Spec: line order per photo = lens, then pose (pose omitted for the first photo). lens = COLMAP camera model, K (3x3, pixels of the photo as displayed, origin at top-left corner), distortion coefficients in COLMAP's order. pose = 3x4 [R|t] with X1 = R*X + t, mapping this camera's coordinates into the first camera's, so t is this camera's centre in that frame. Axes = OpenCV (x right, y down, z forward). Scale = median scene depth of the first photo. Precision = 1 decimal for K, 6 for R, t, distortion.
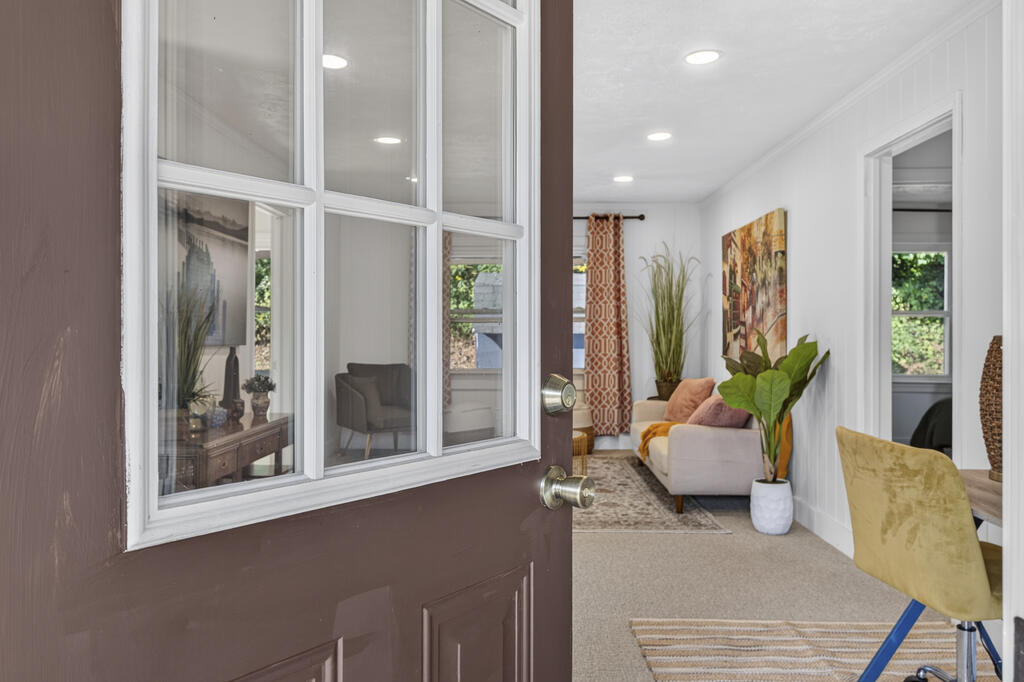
lens RADIAL K [[789.3, 0, 515.4], [0, 789.3, 339.5], [0, 0, 1]] dist [0.026091, -0.041923]
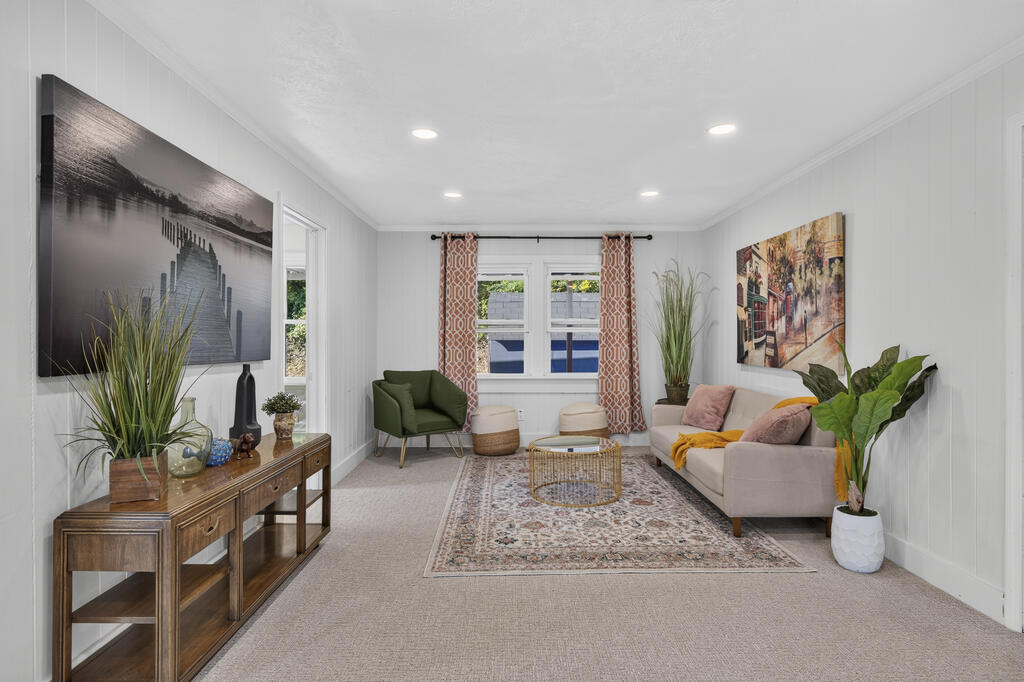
lens RADIAL K [[544.3, 0, 512.8], [0, 544.3, 343.1], [0, 0, 1]] dist [-0.000411, -0.000340]
pose [[0.999857, -0.004999, 0.016125, -0.060276], [0.004980, 0.999987, 0.001205, -0.010323], [-0.016131, -0.001124, 0.999869, 0.319401]]
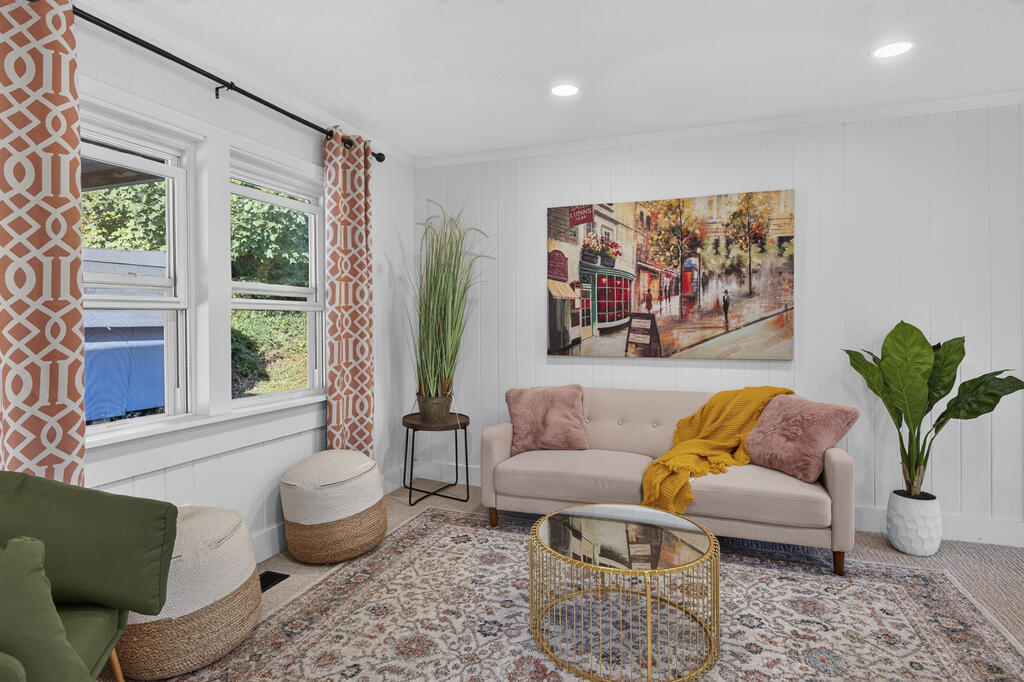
lens RADIAL K [[567.8, 0, 511.1], [0, 567.8, 319.5], [0, 0, 1]] dist [0.000475, 0.000148]
pose [[0.331420, -0.002125, 0.943481, -0.348927], [0.013164, 0.999911, -0.002372, -0.017711], [-0.943392, 0.013206, 0.331418, 0.985340]]
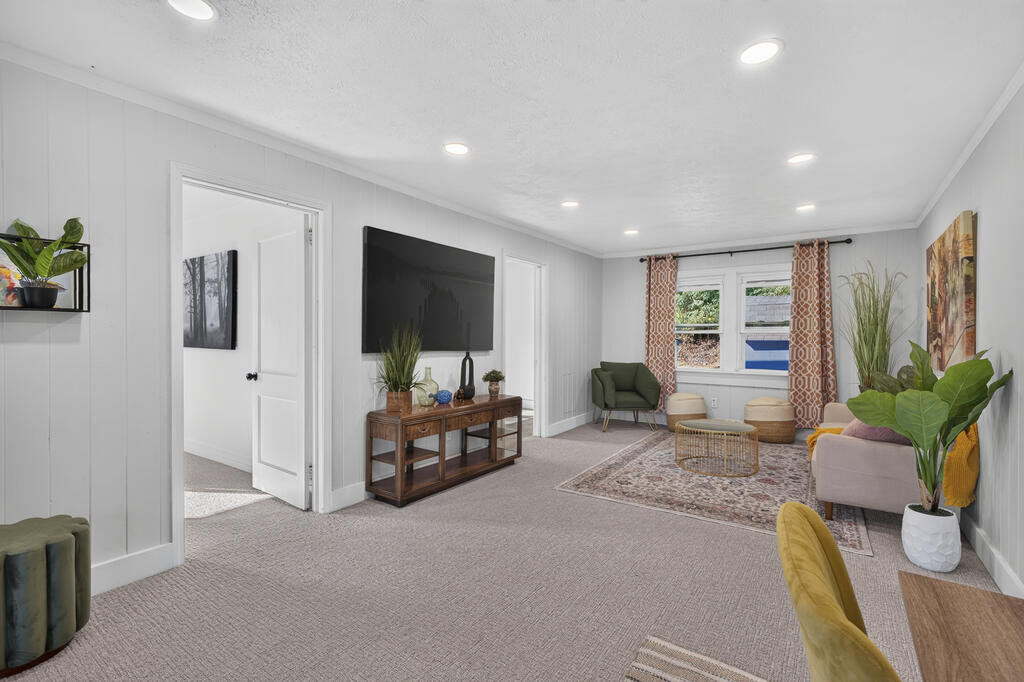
lens RADIAL K [[464.7, 0, 510.7], [0, 464.7, 341.7], [0, 0, 1]] dist [-0.001185, -0.000168]
pose [[0.825098, 0.006350, -0.564954, 0.183466], [-0.006255, 0.999978, 0.002104, -0.010472], [0.564955, 0.001798, 0.825120, 0.232242]]
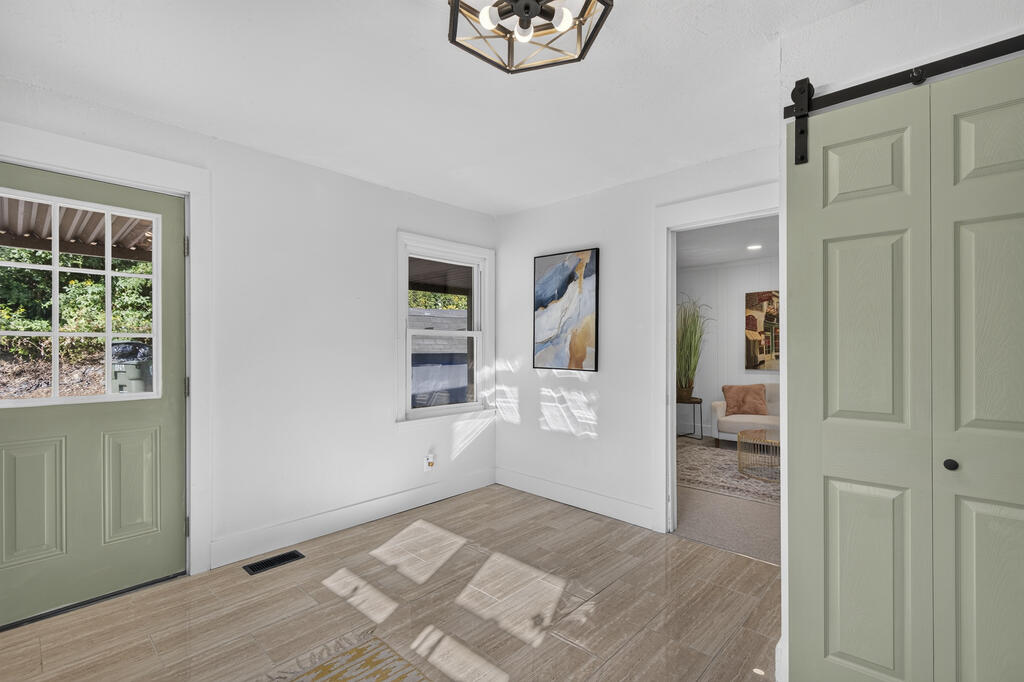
lens RADIAL K [[460.1, 0, 524.6], [0, 460.1, 351.4], [0, 0, 1]] dist [0.001555, 0.000244]
pose [[0.657933, -0.005471, 0.753056, -0.840631], [0.007266, 0.999973, 0.000916, -0.021567], [-0.753041, 0.004869, 0.657955, 0.851119]]
